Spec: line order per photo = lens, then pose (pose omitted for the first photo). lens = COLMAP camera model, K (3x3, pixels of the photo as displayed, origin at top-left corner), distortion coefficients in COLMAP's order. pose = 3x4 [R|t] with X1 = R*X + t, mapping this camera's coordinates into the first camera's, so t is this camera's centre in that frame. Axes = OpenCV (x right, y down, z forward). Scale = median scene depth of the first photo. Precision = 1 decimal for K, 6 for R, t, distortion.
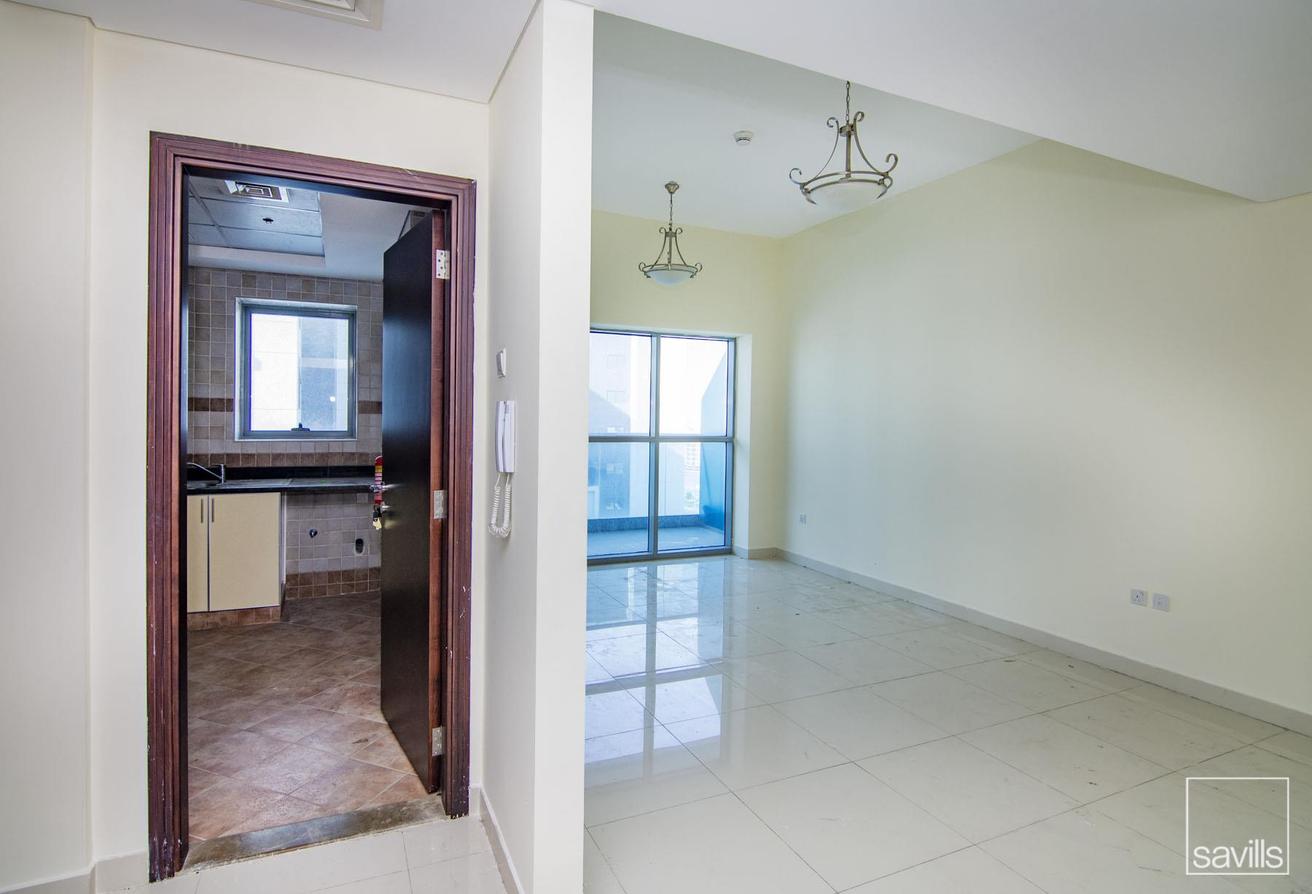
lens RADIAL K [[669.9, 0, 640.6], [0, 669.9, 431.9], [0, 0, 1]] dist [-0.001245, -0.010790]
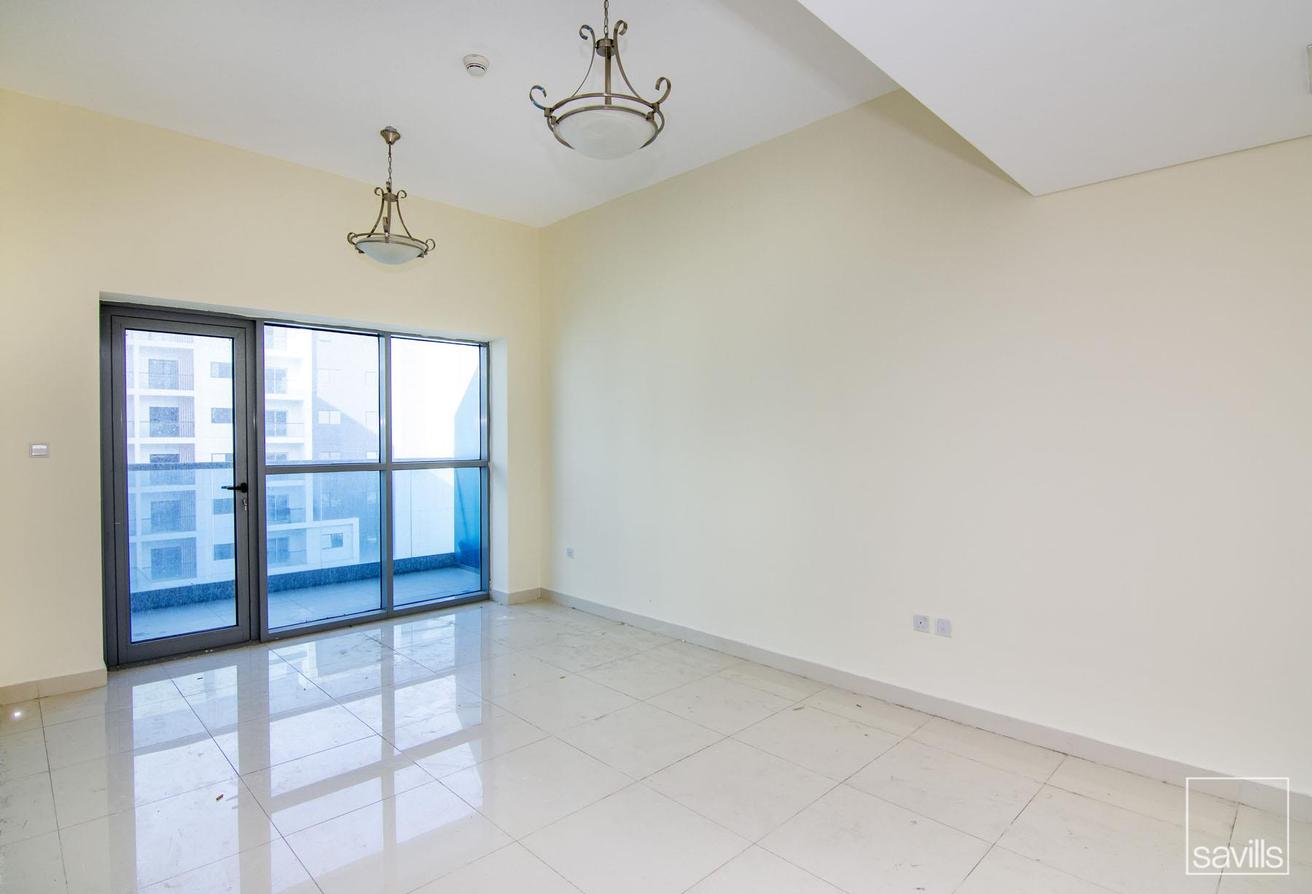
lens RADIAL K [[694.1, 0, 656.4], [0, 694.1, 444.0], [0, 0, 1]] dist [0.002015, 0.000403]
pose [[0.938280, -0.015816, 0.345516, 0.050981], [0.020833, 0.999725, -0.010811, 0.001417], [-0.345250, 0.017342, 0.938351, 0.153282]]
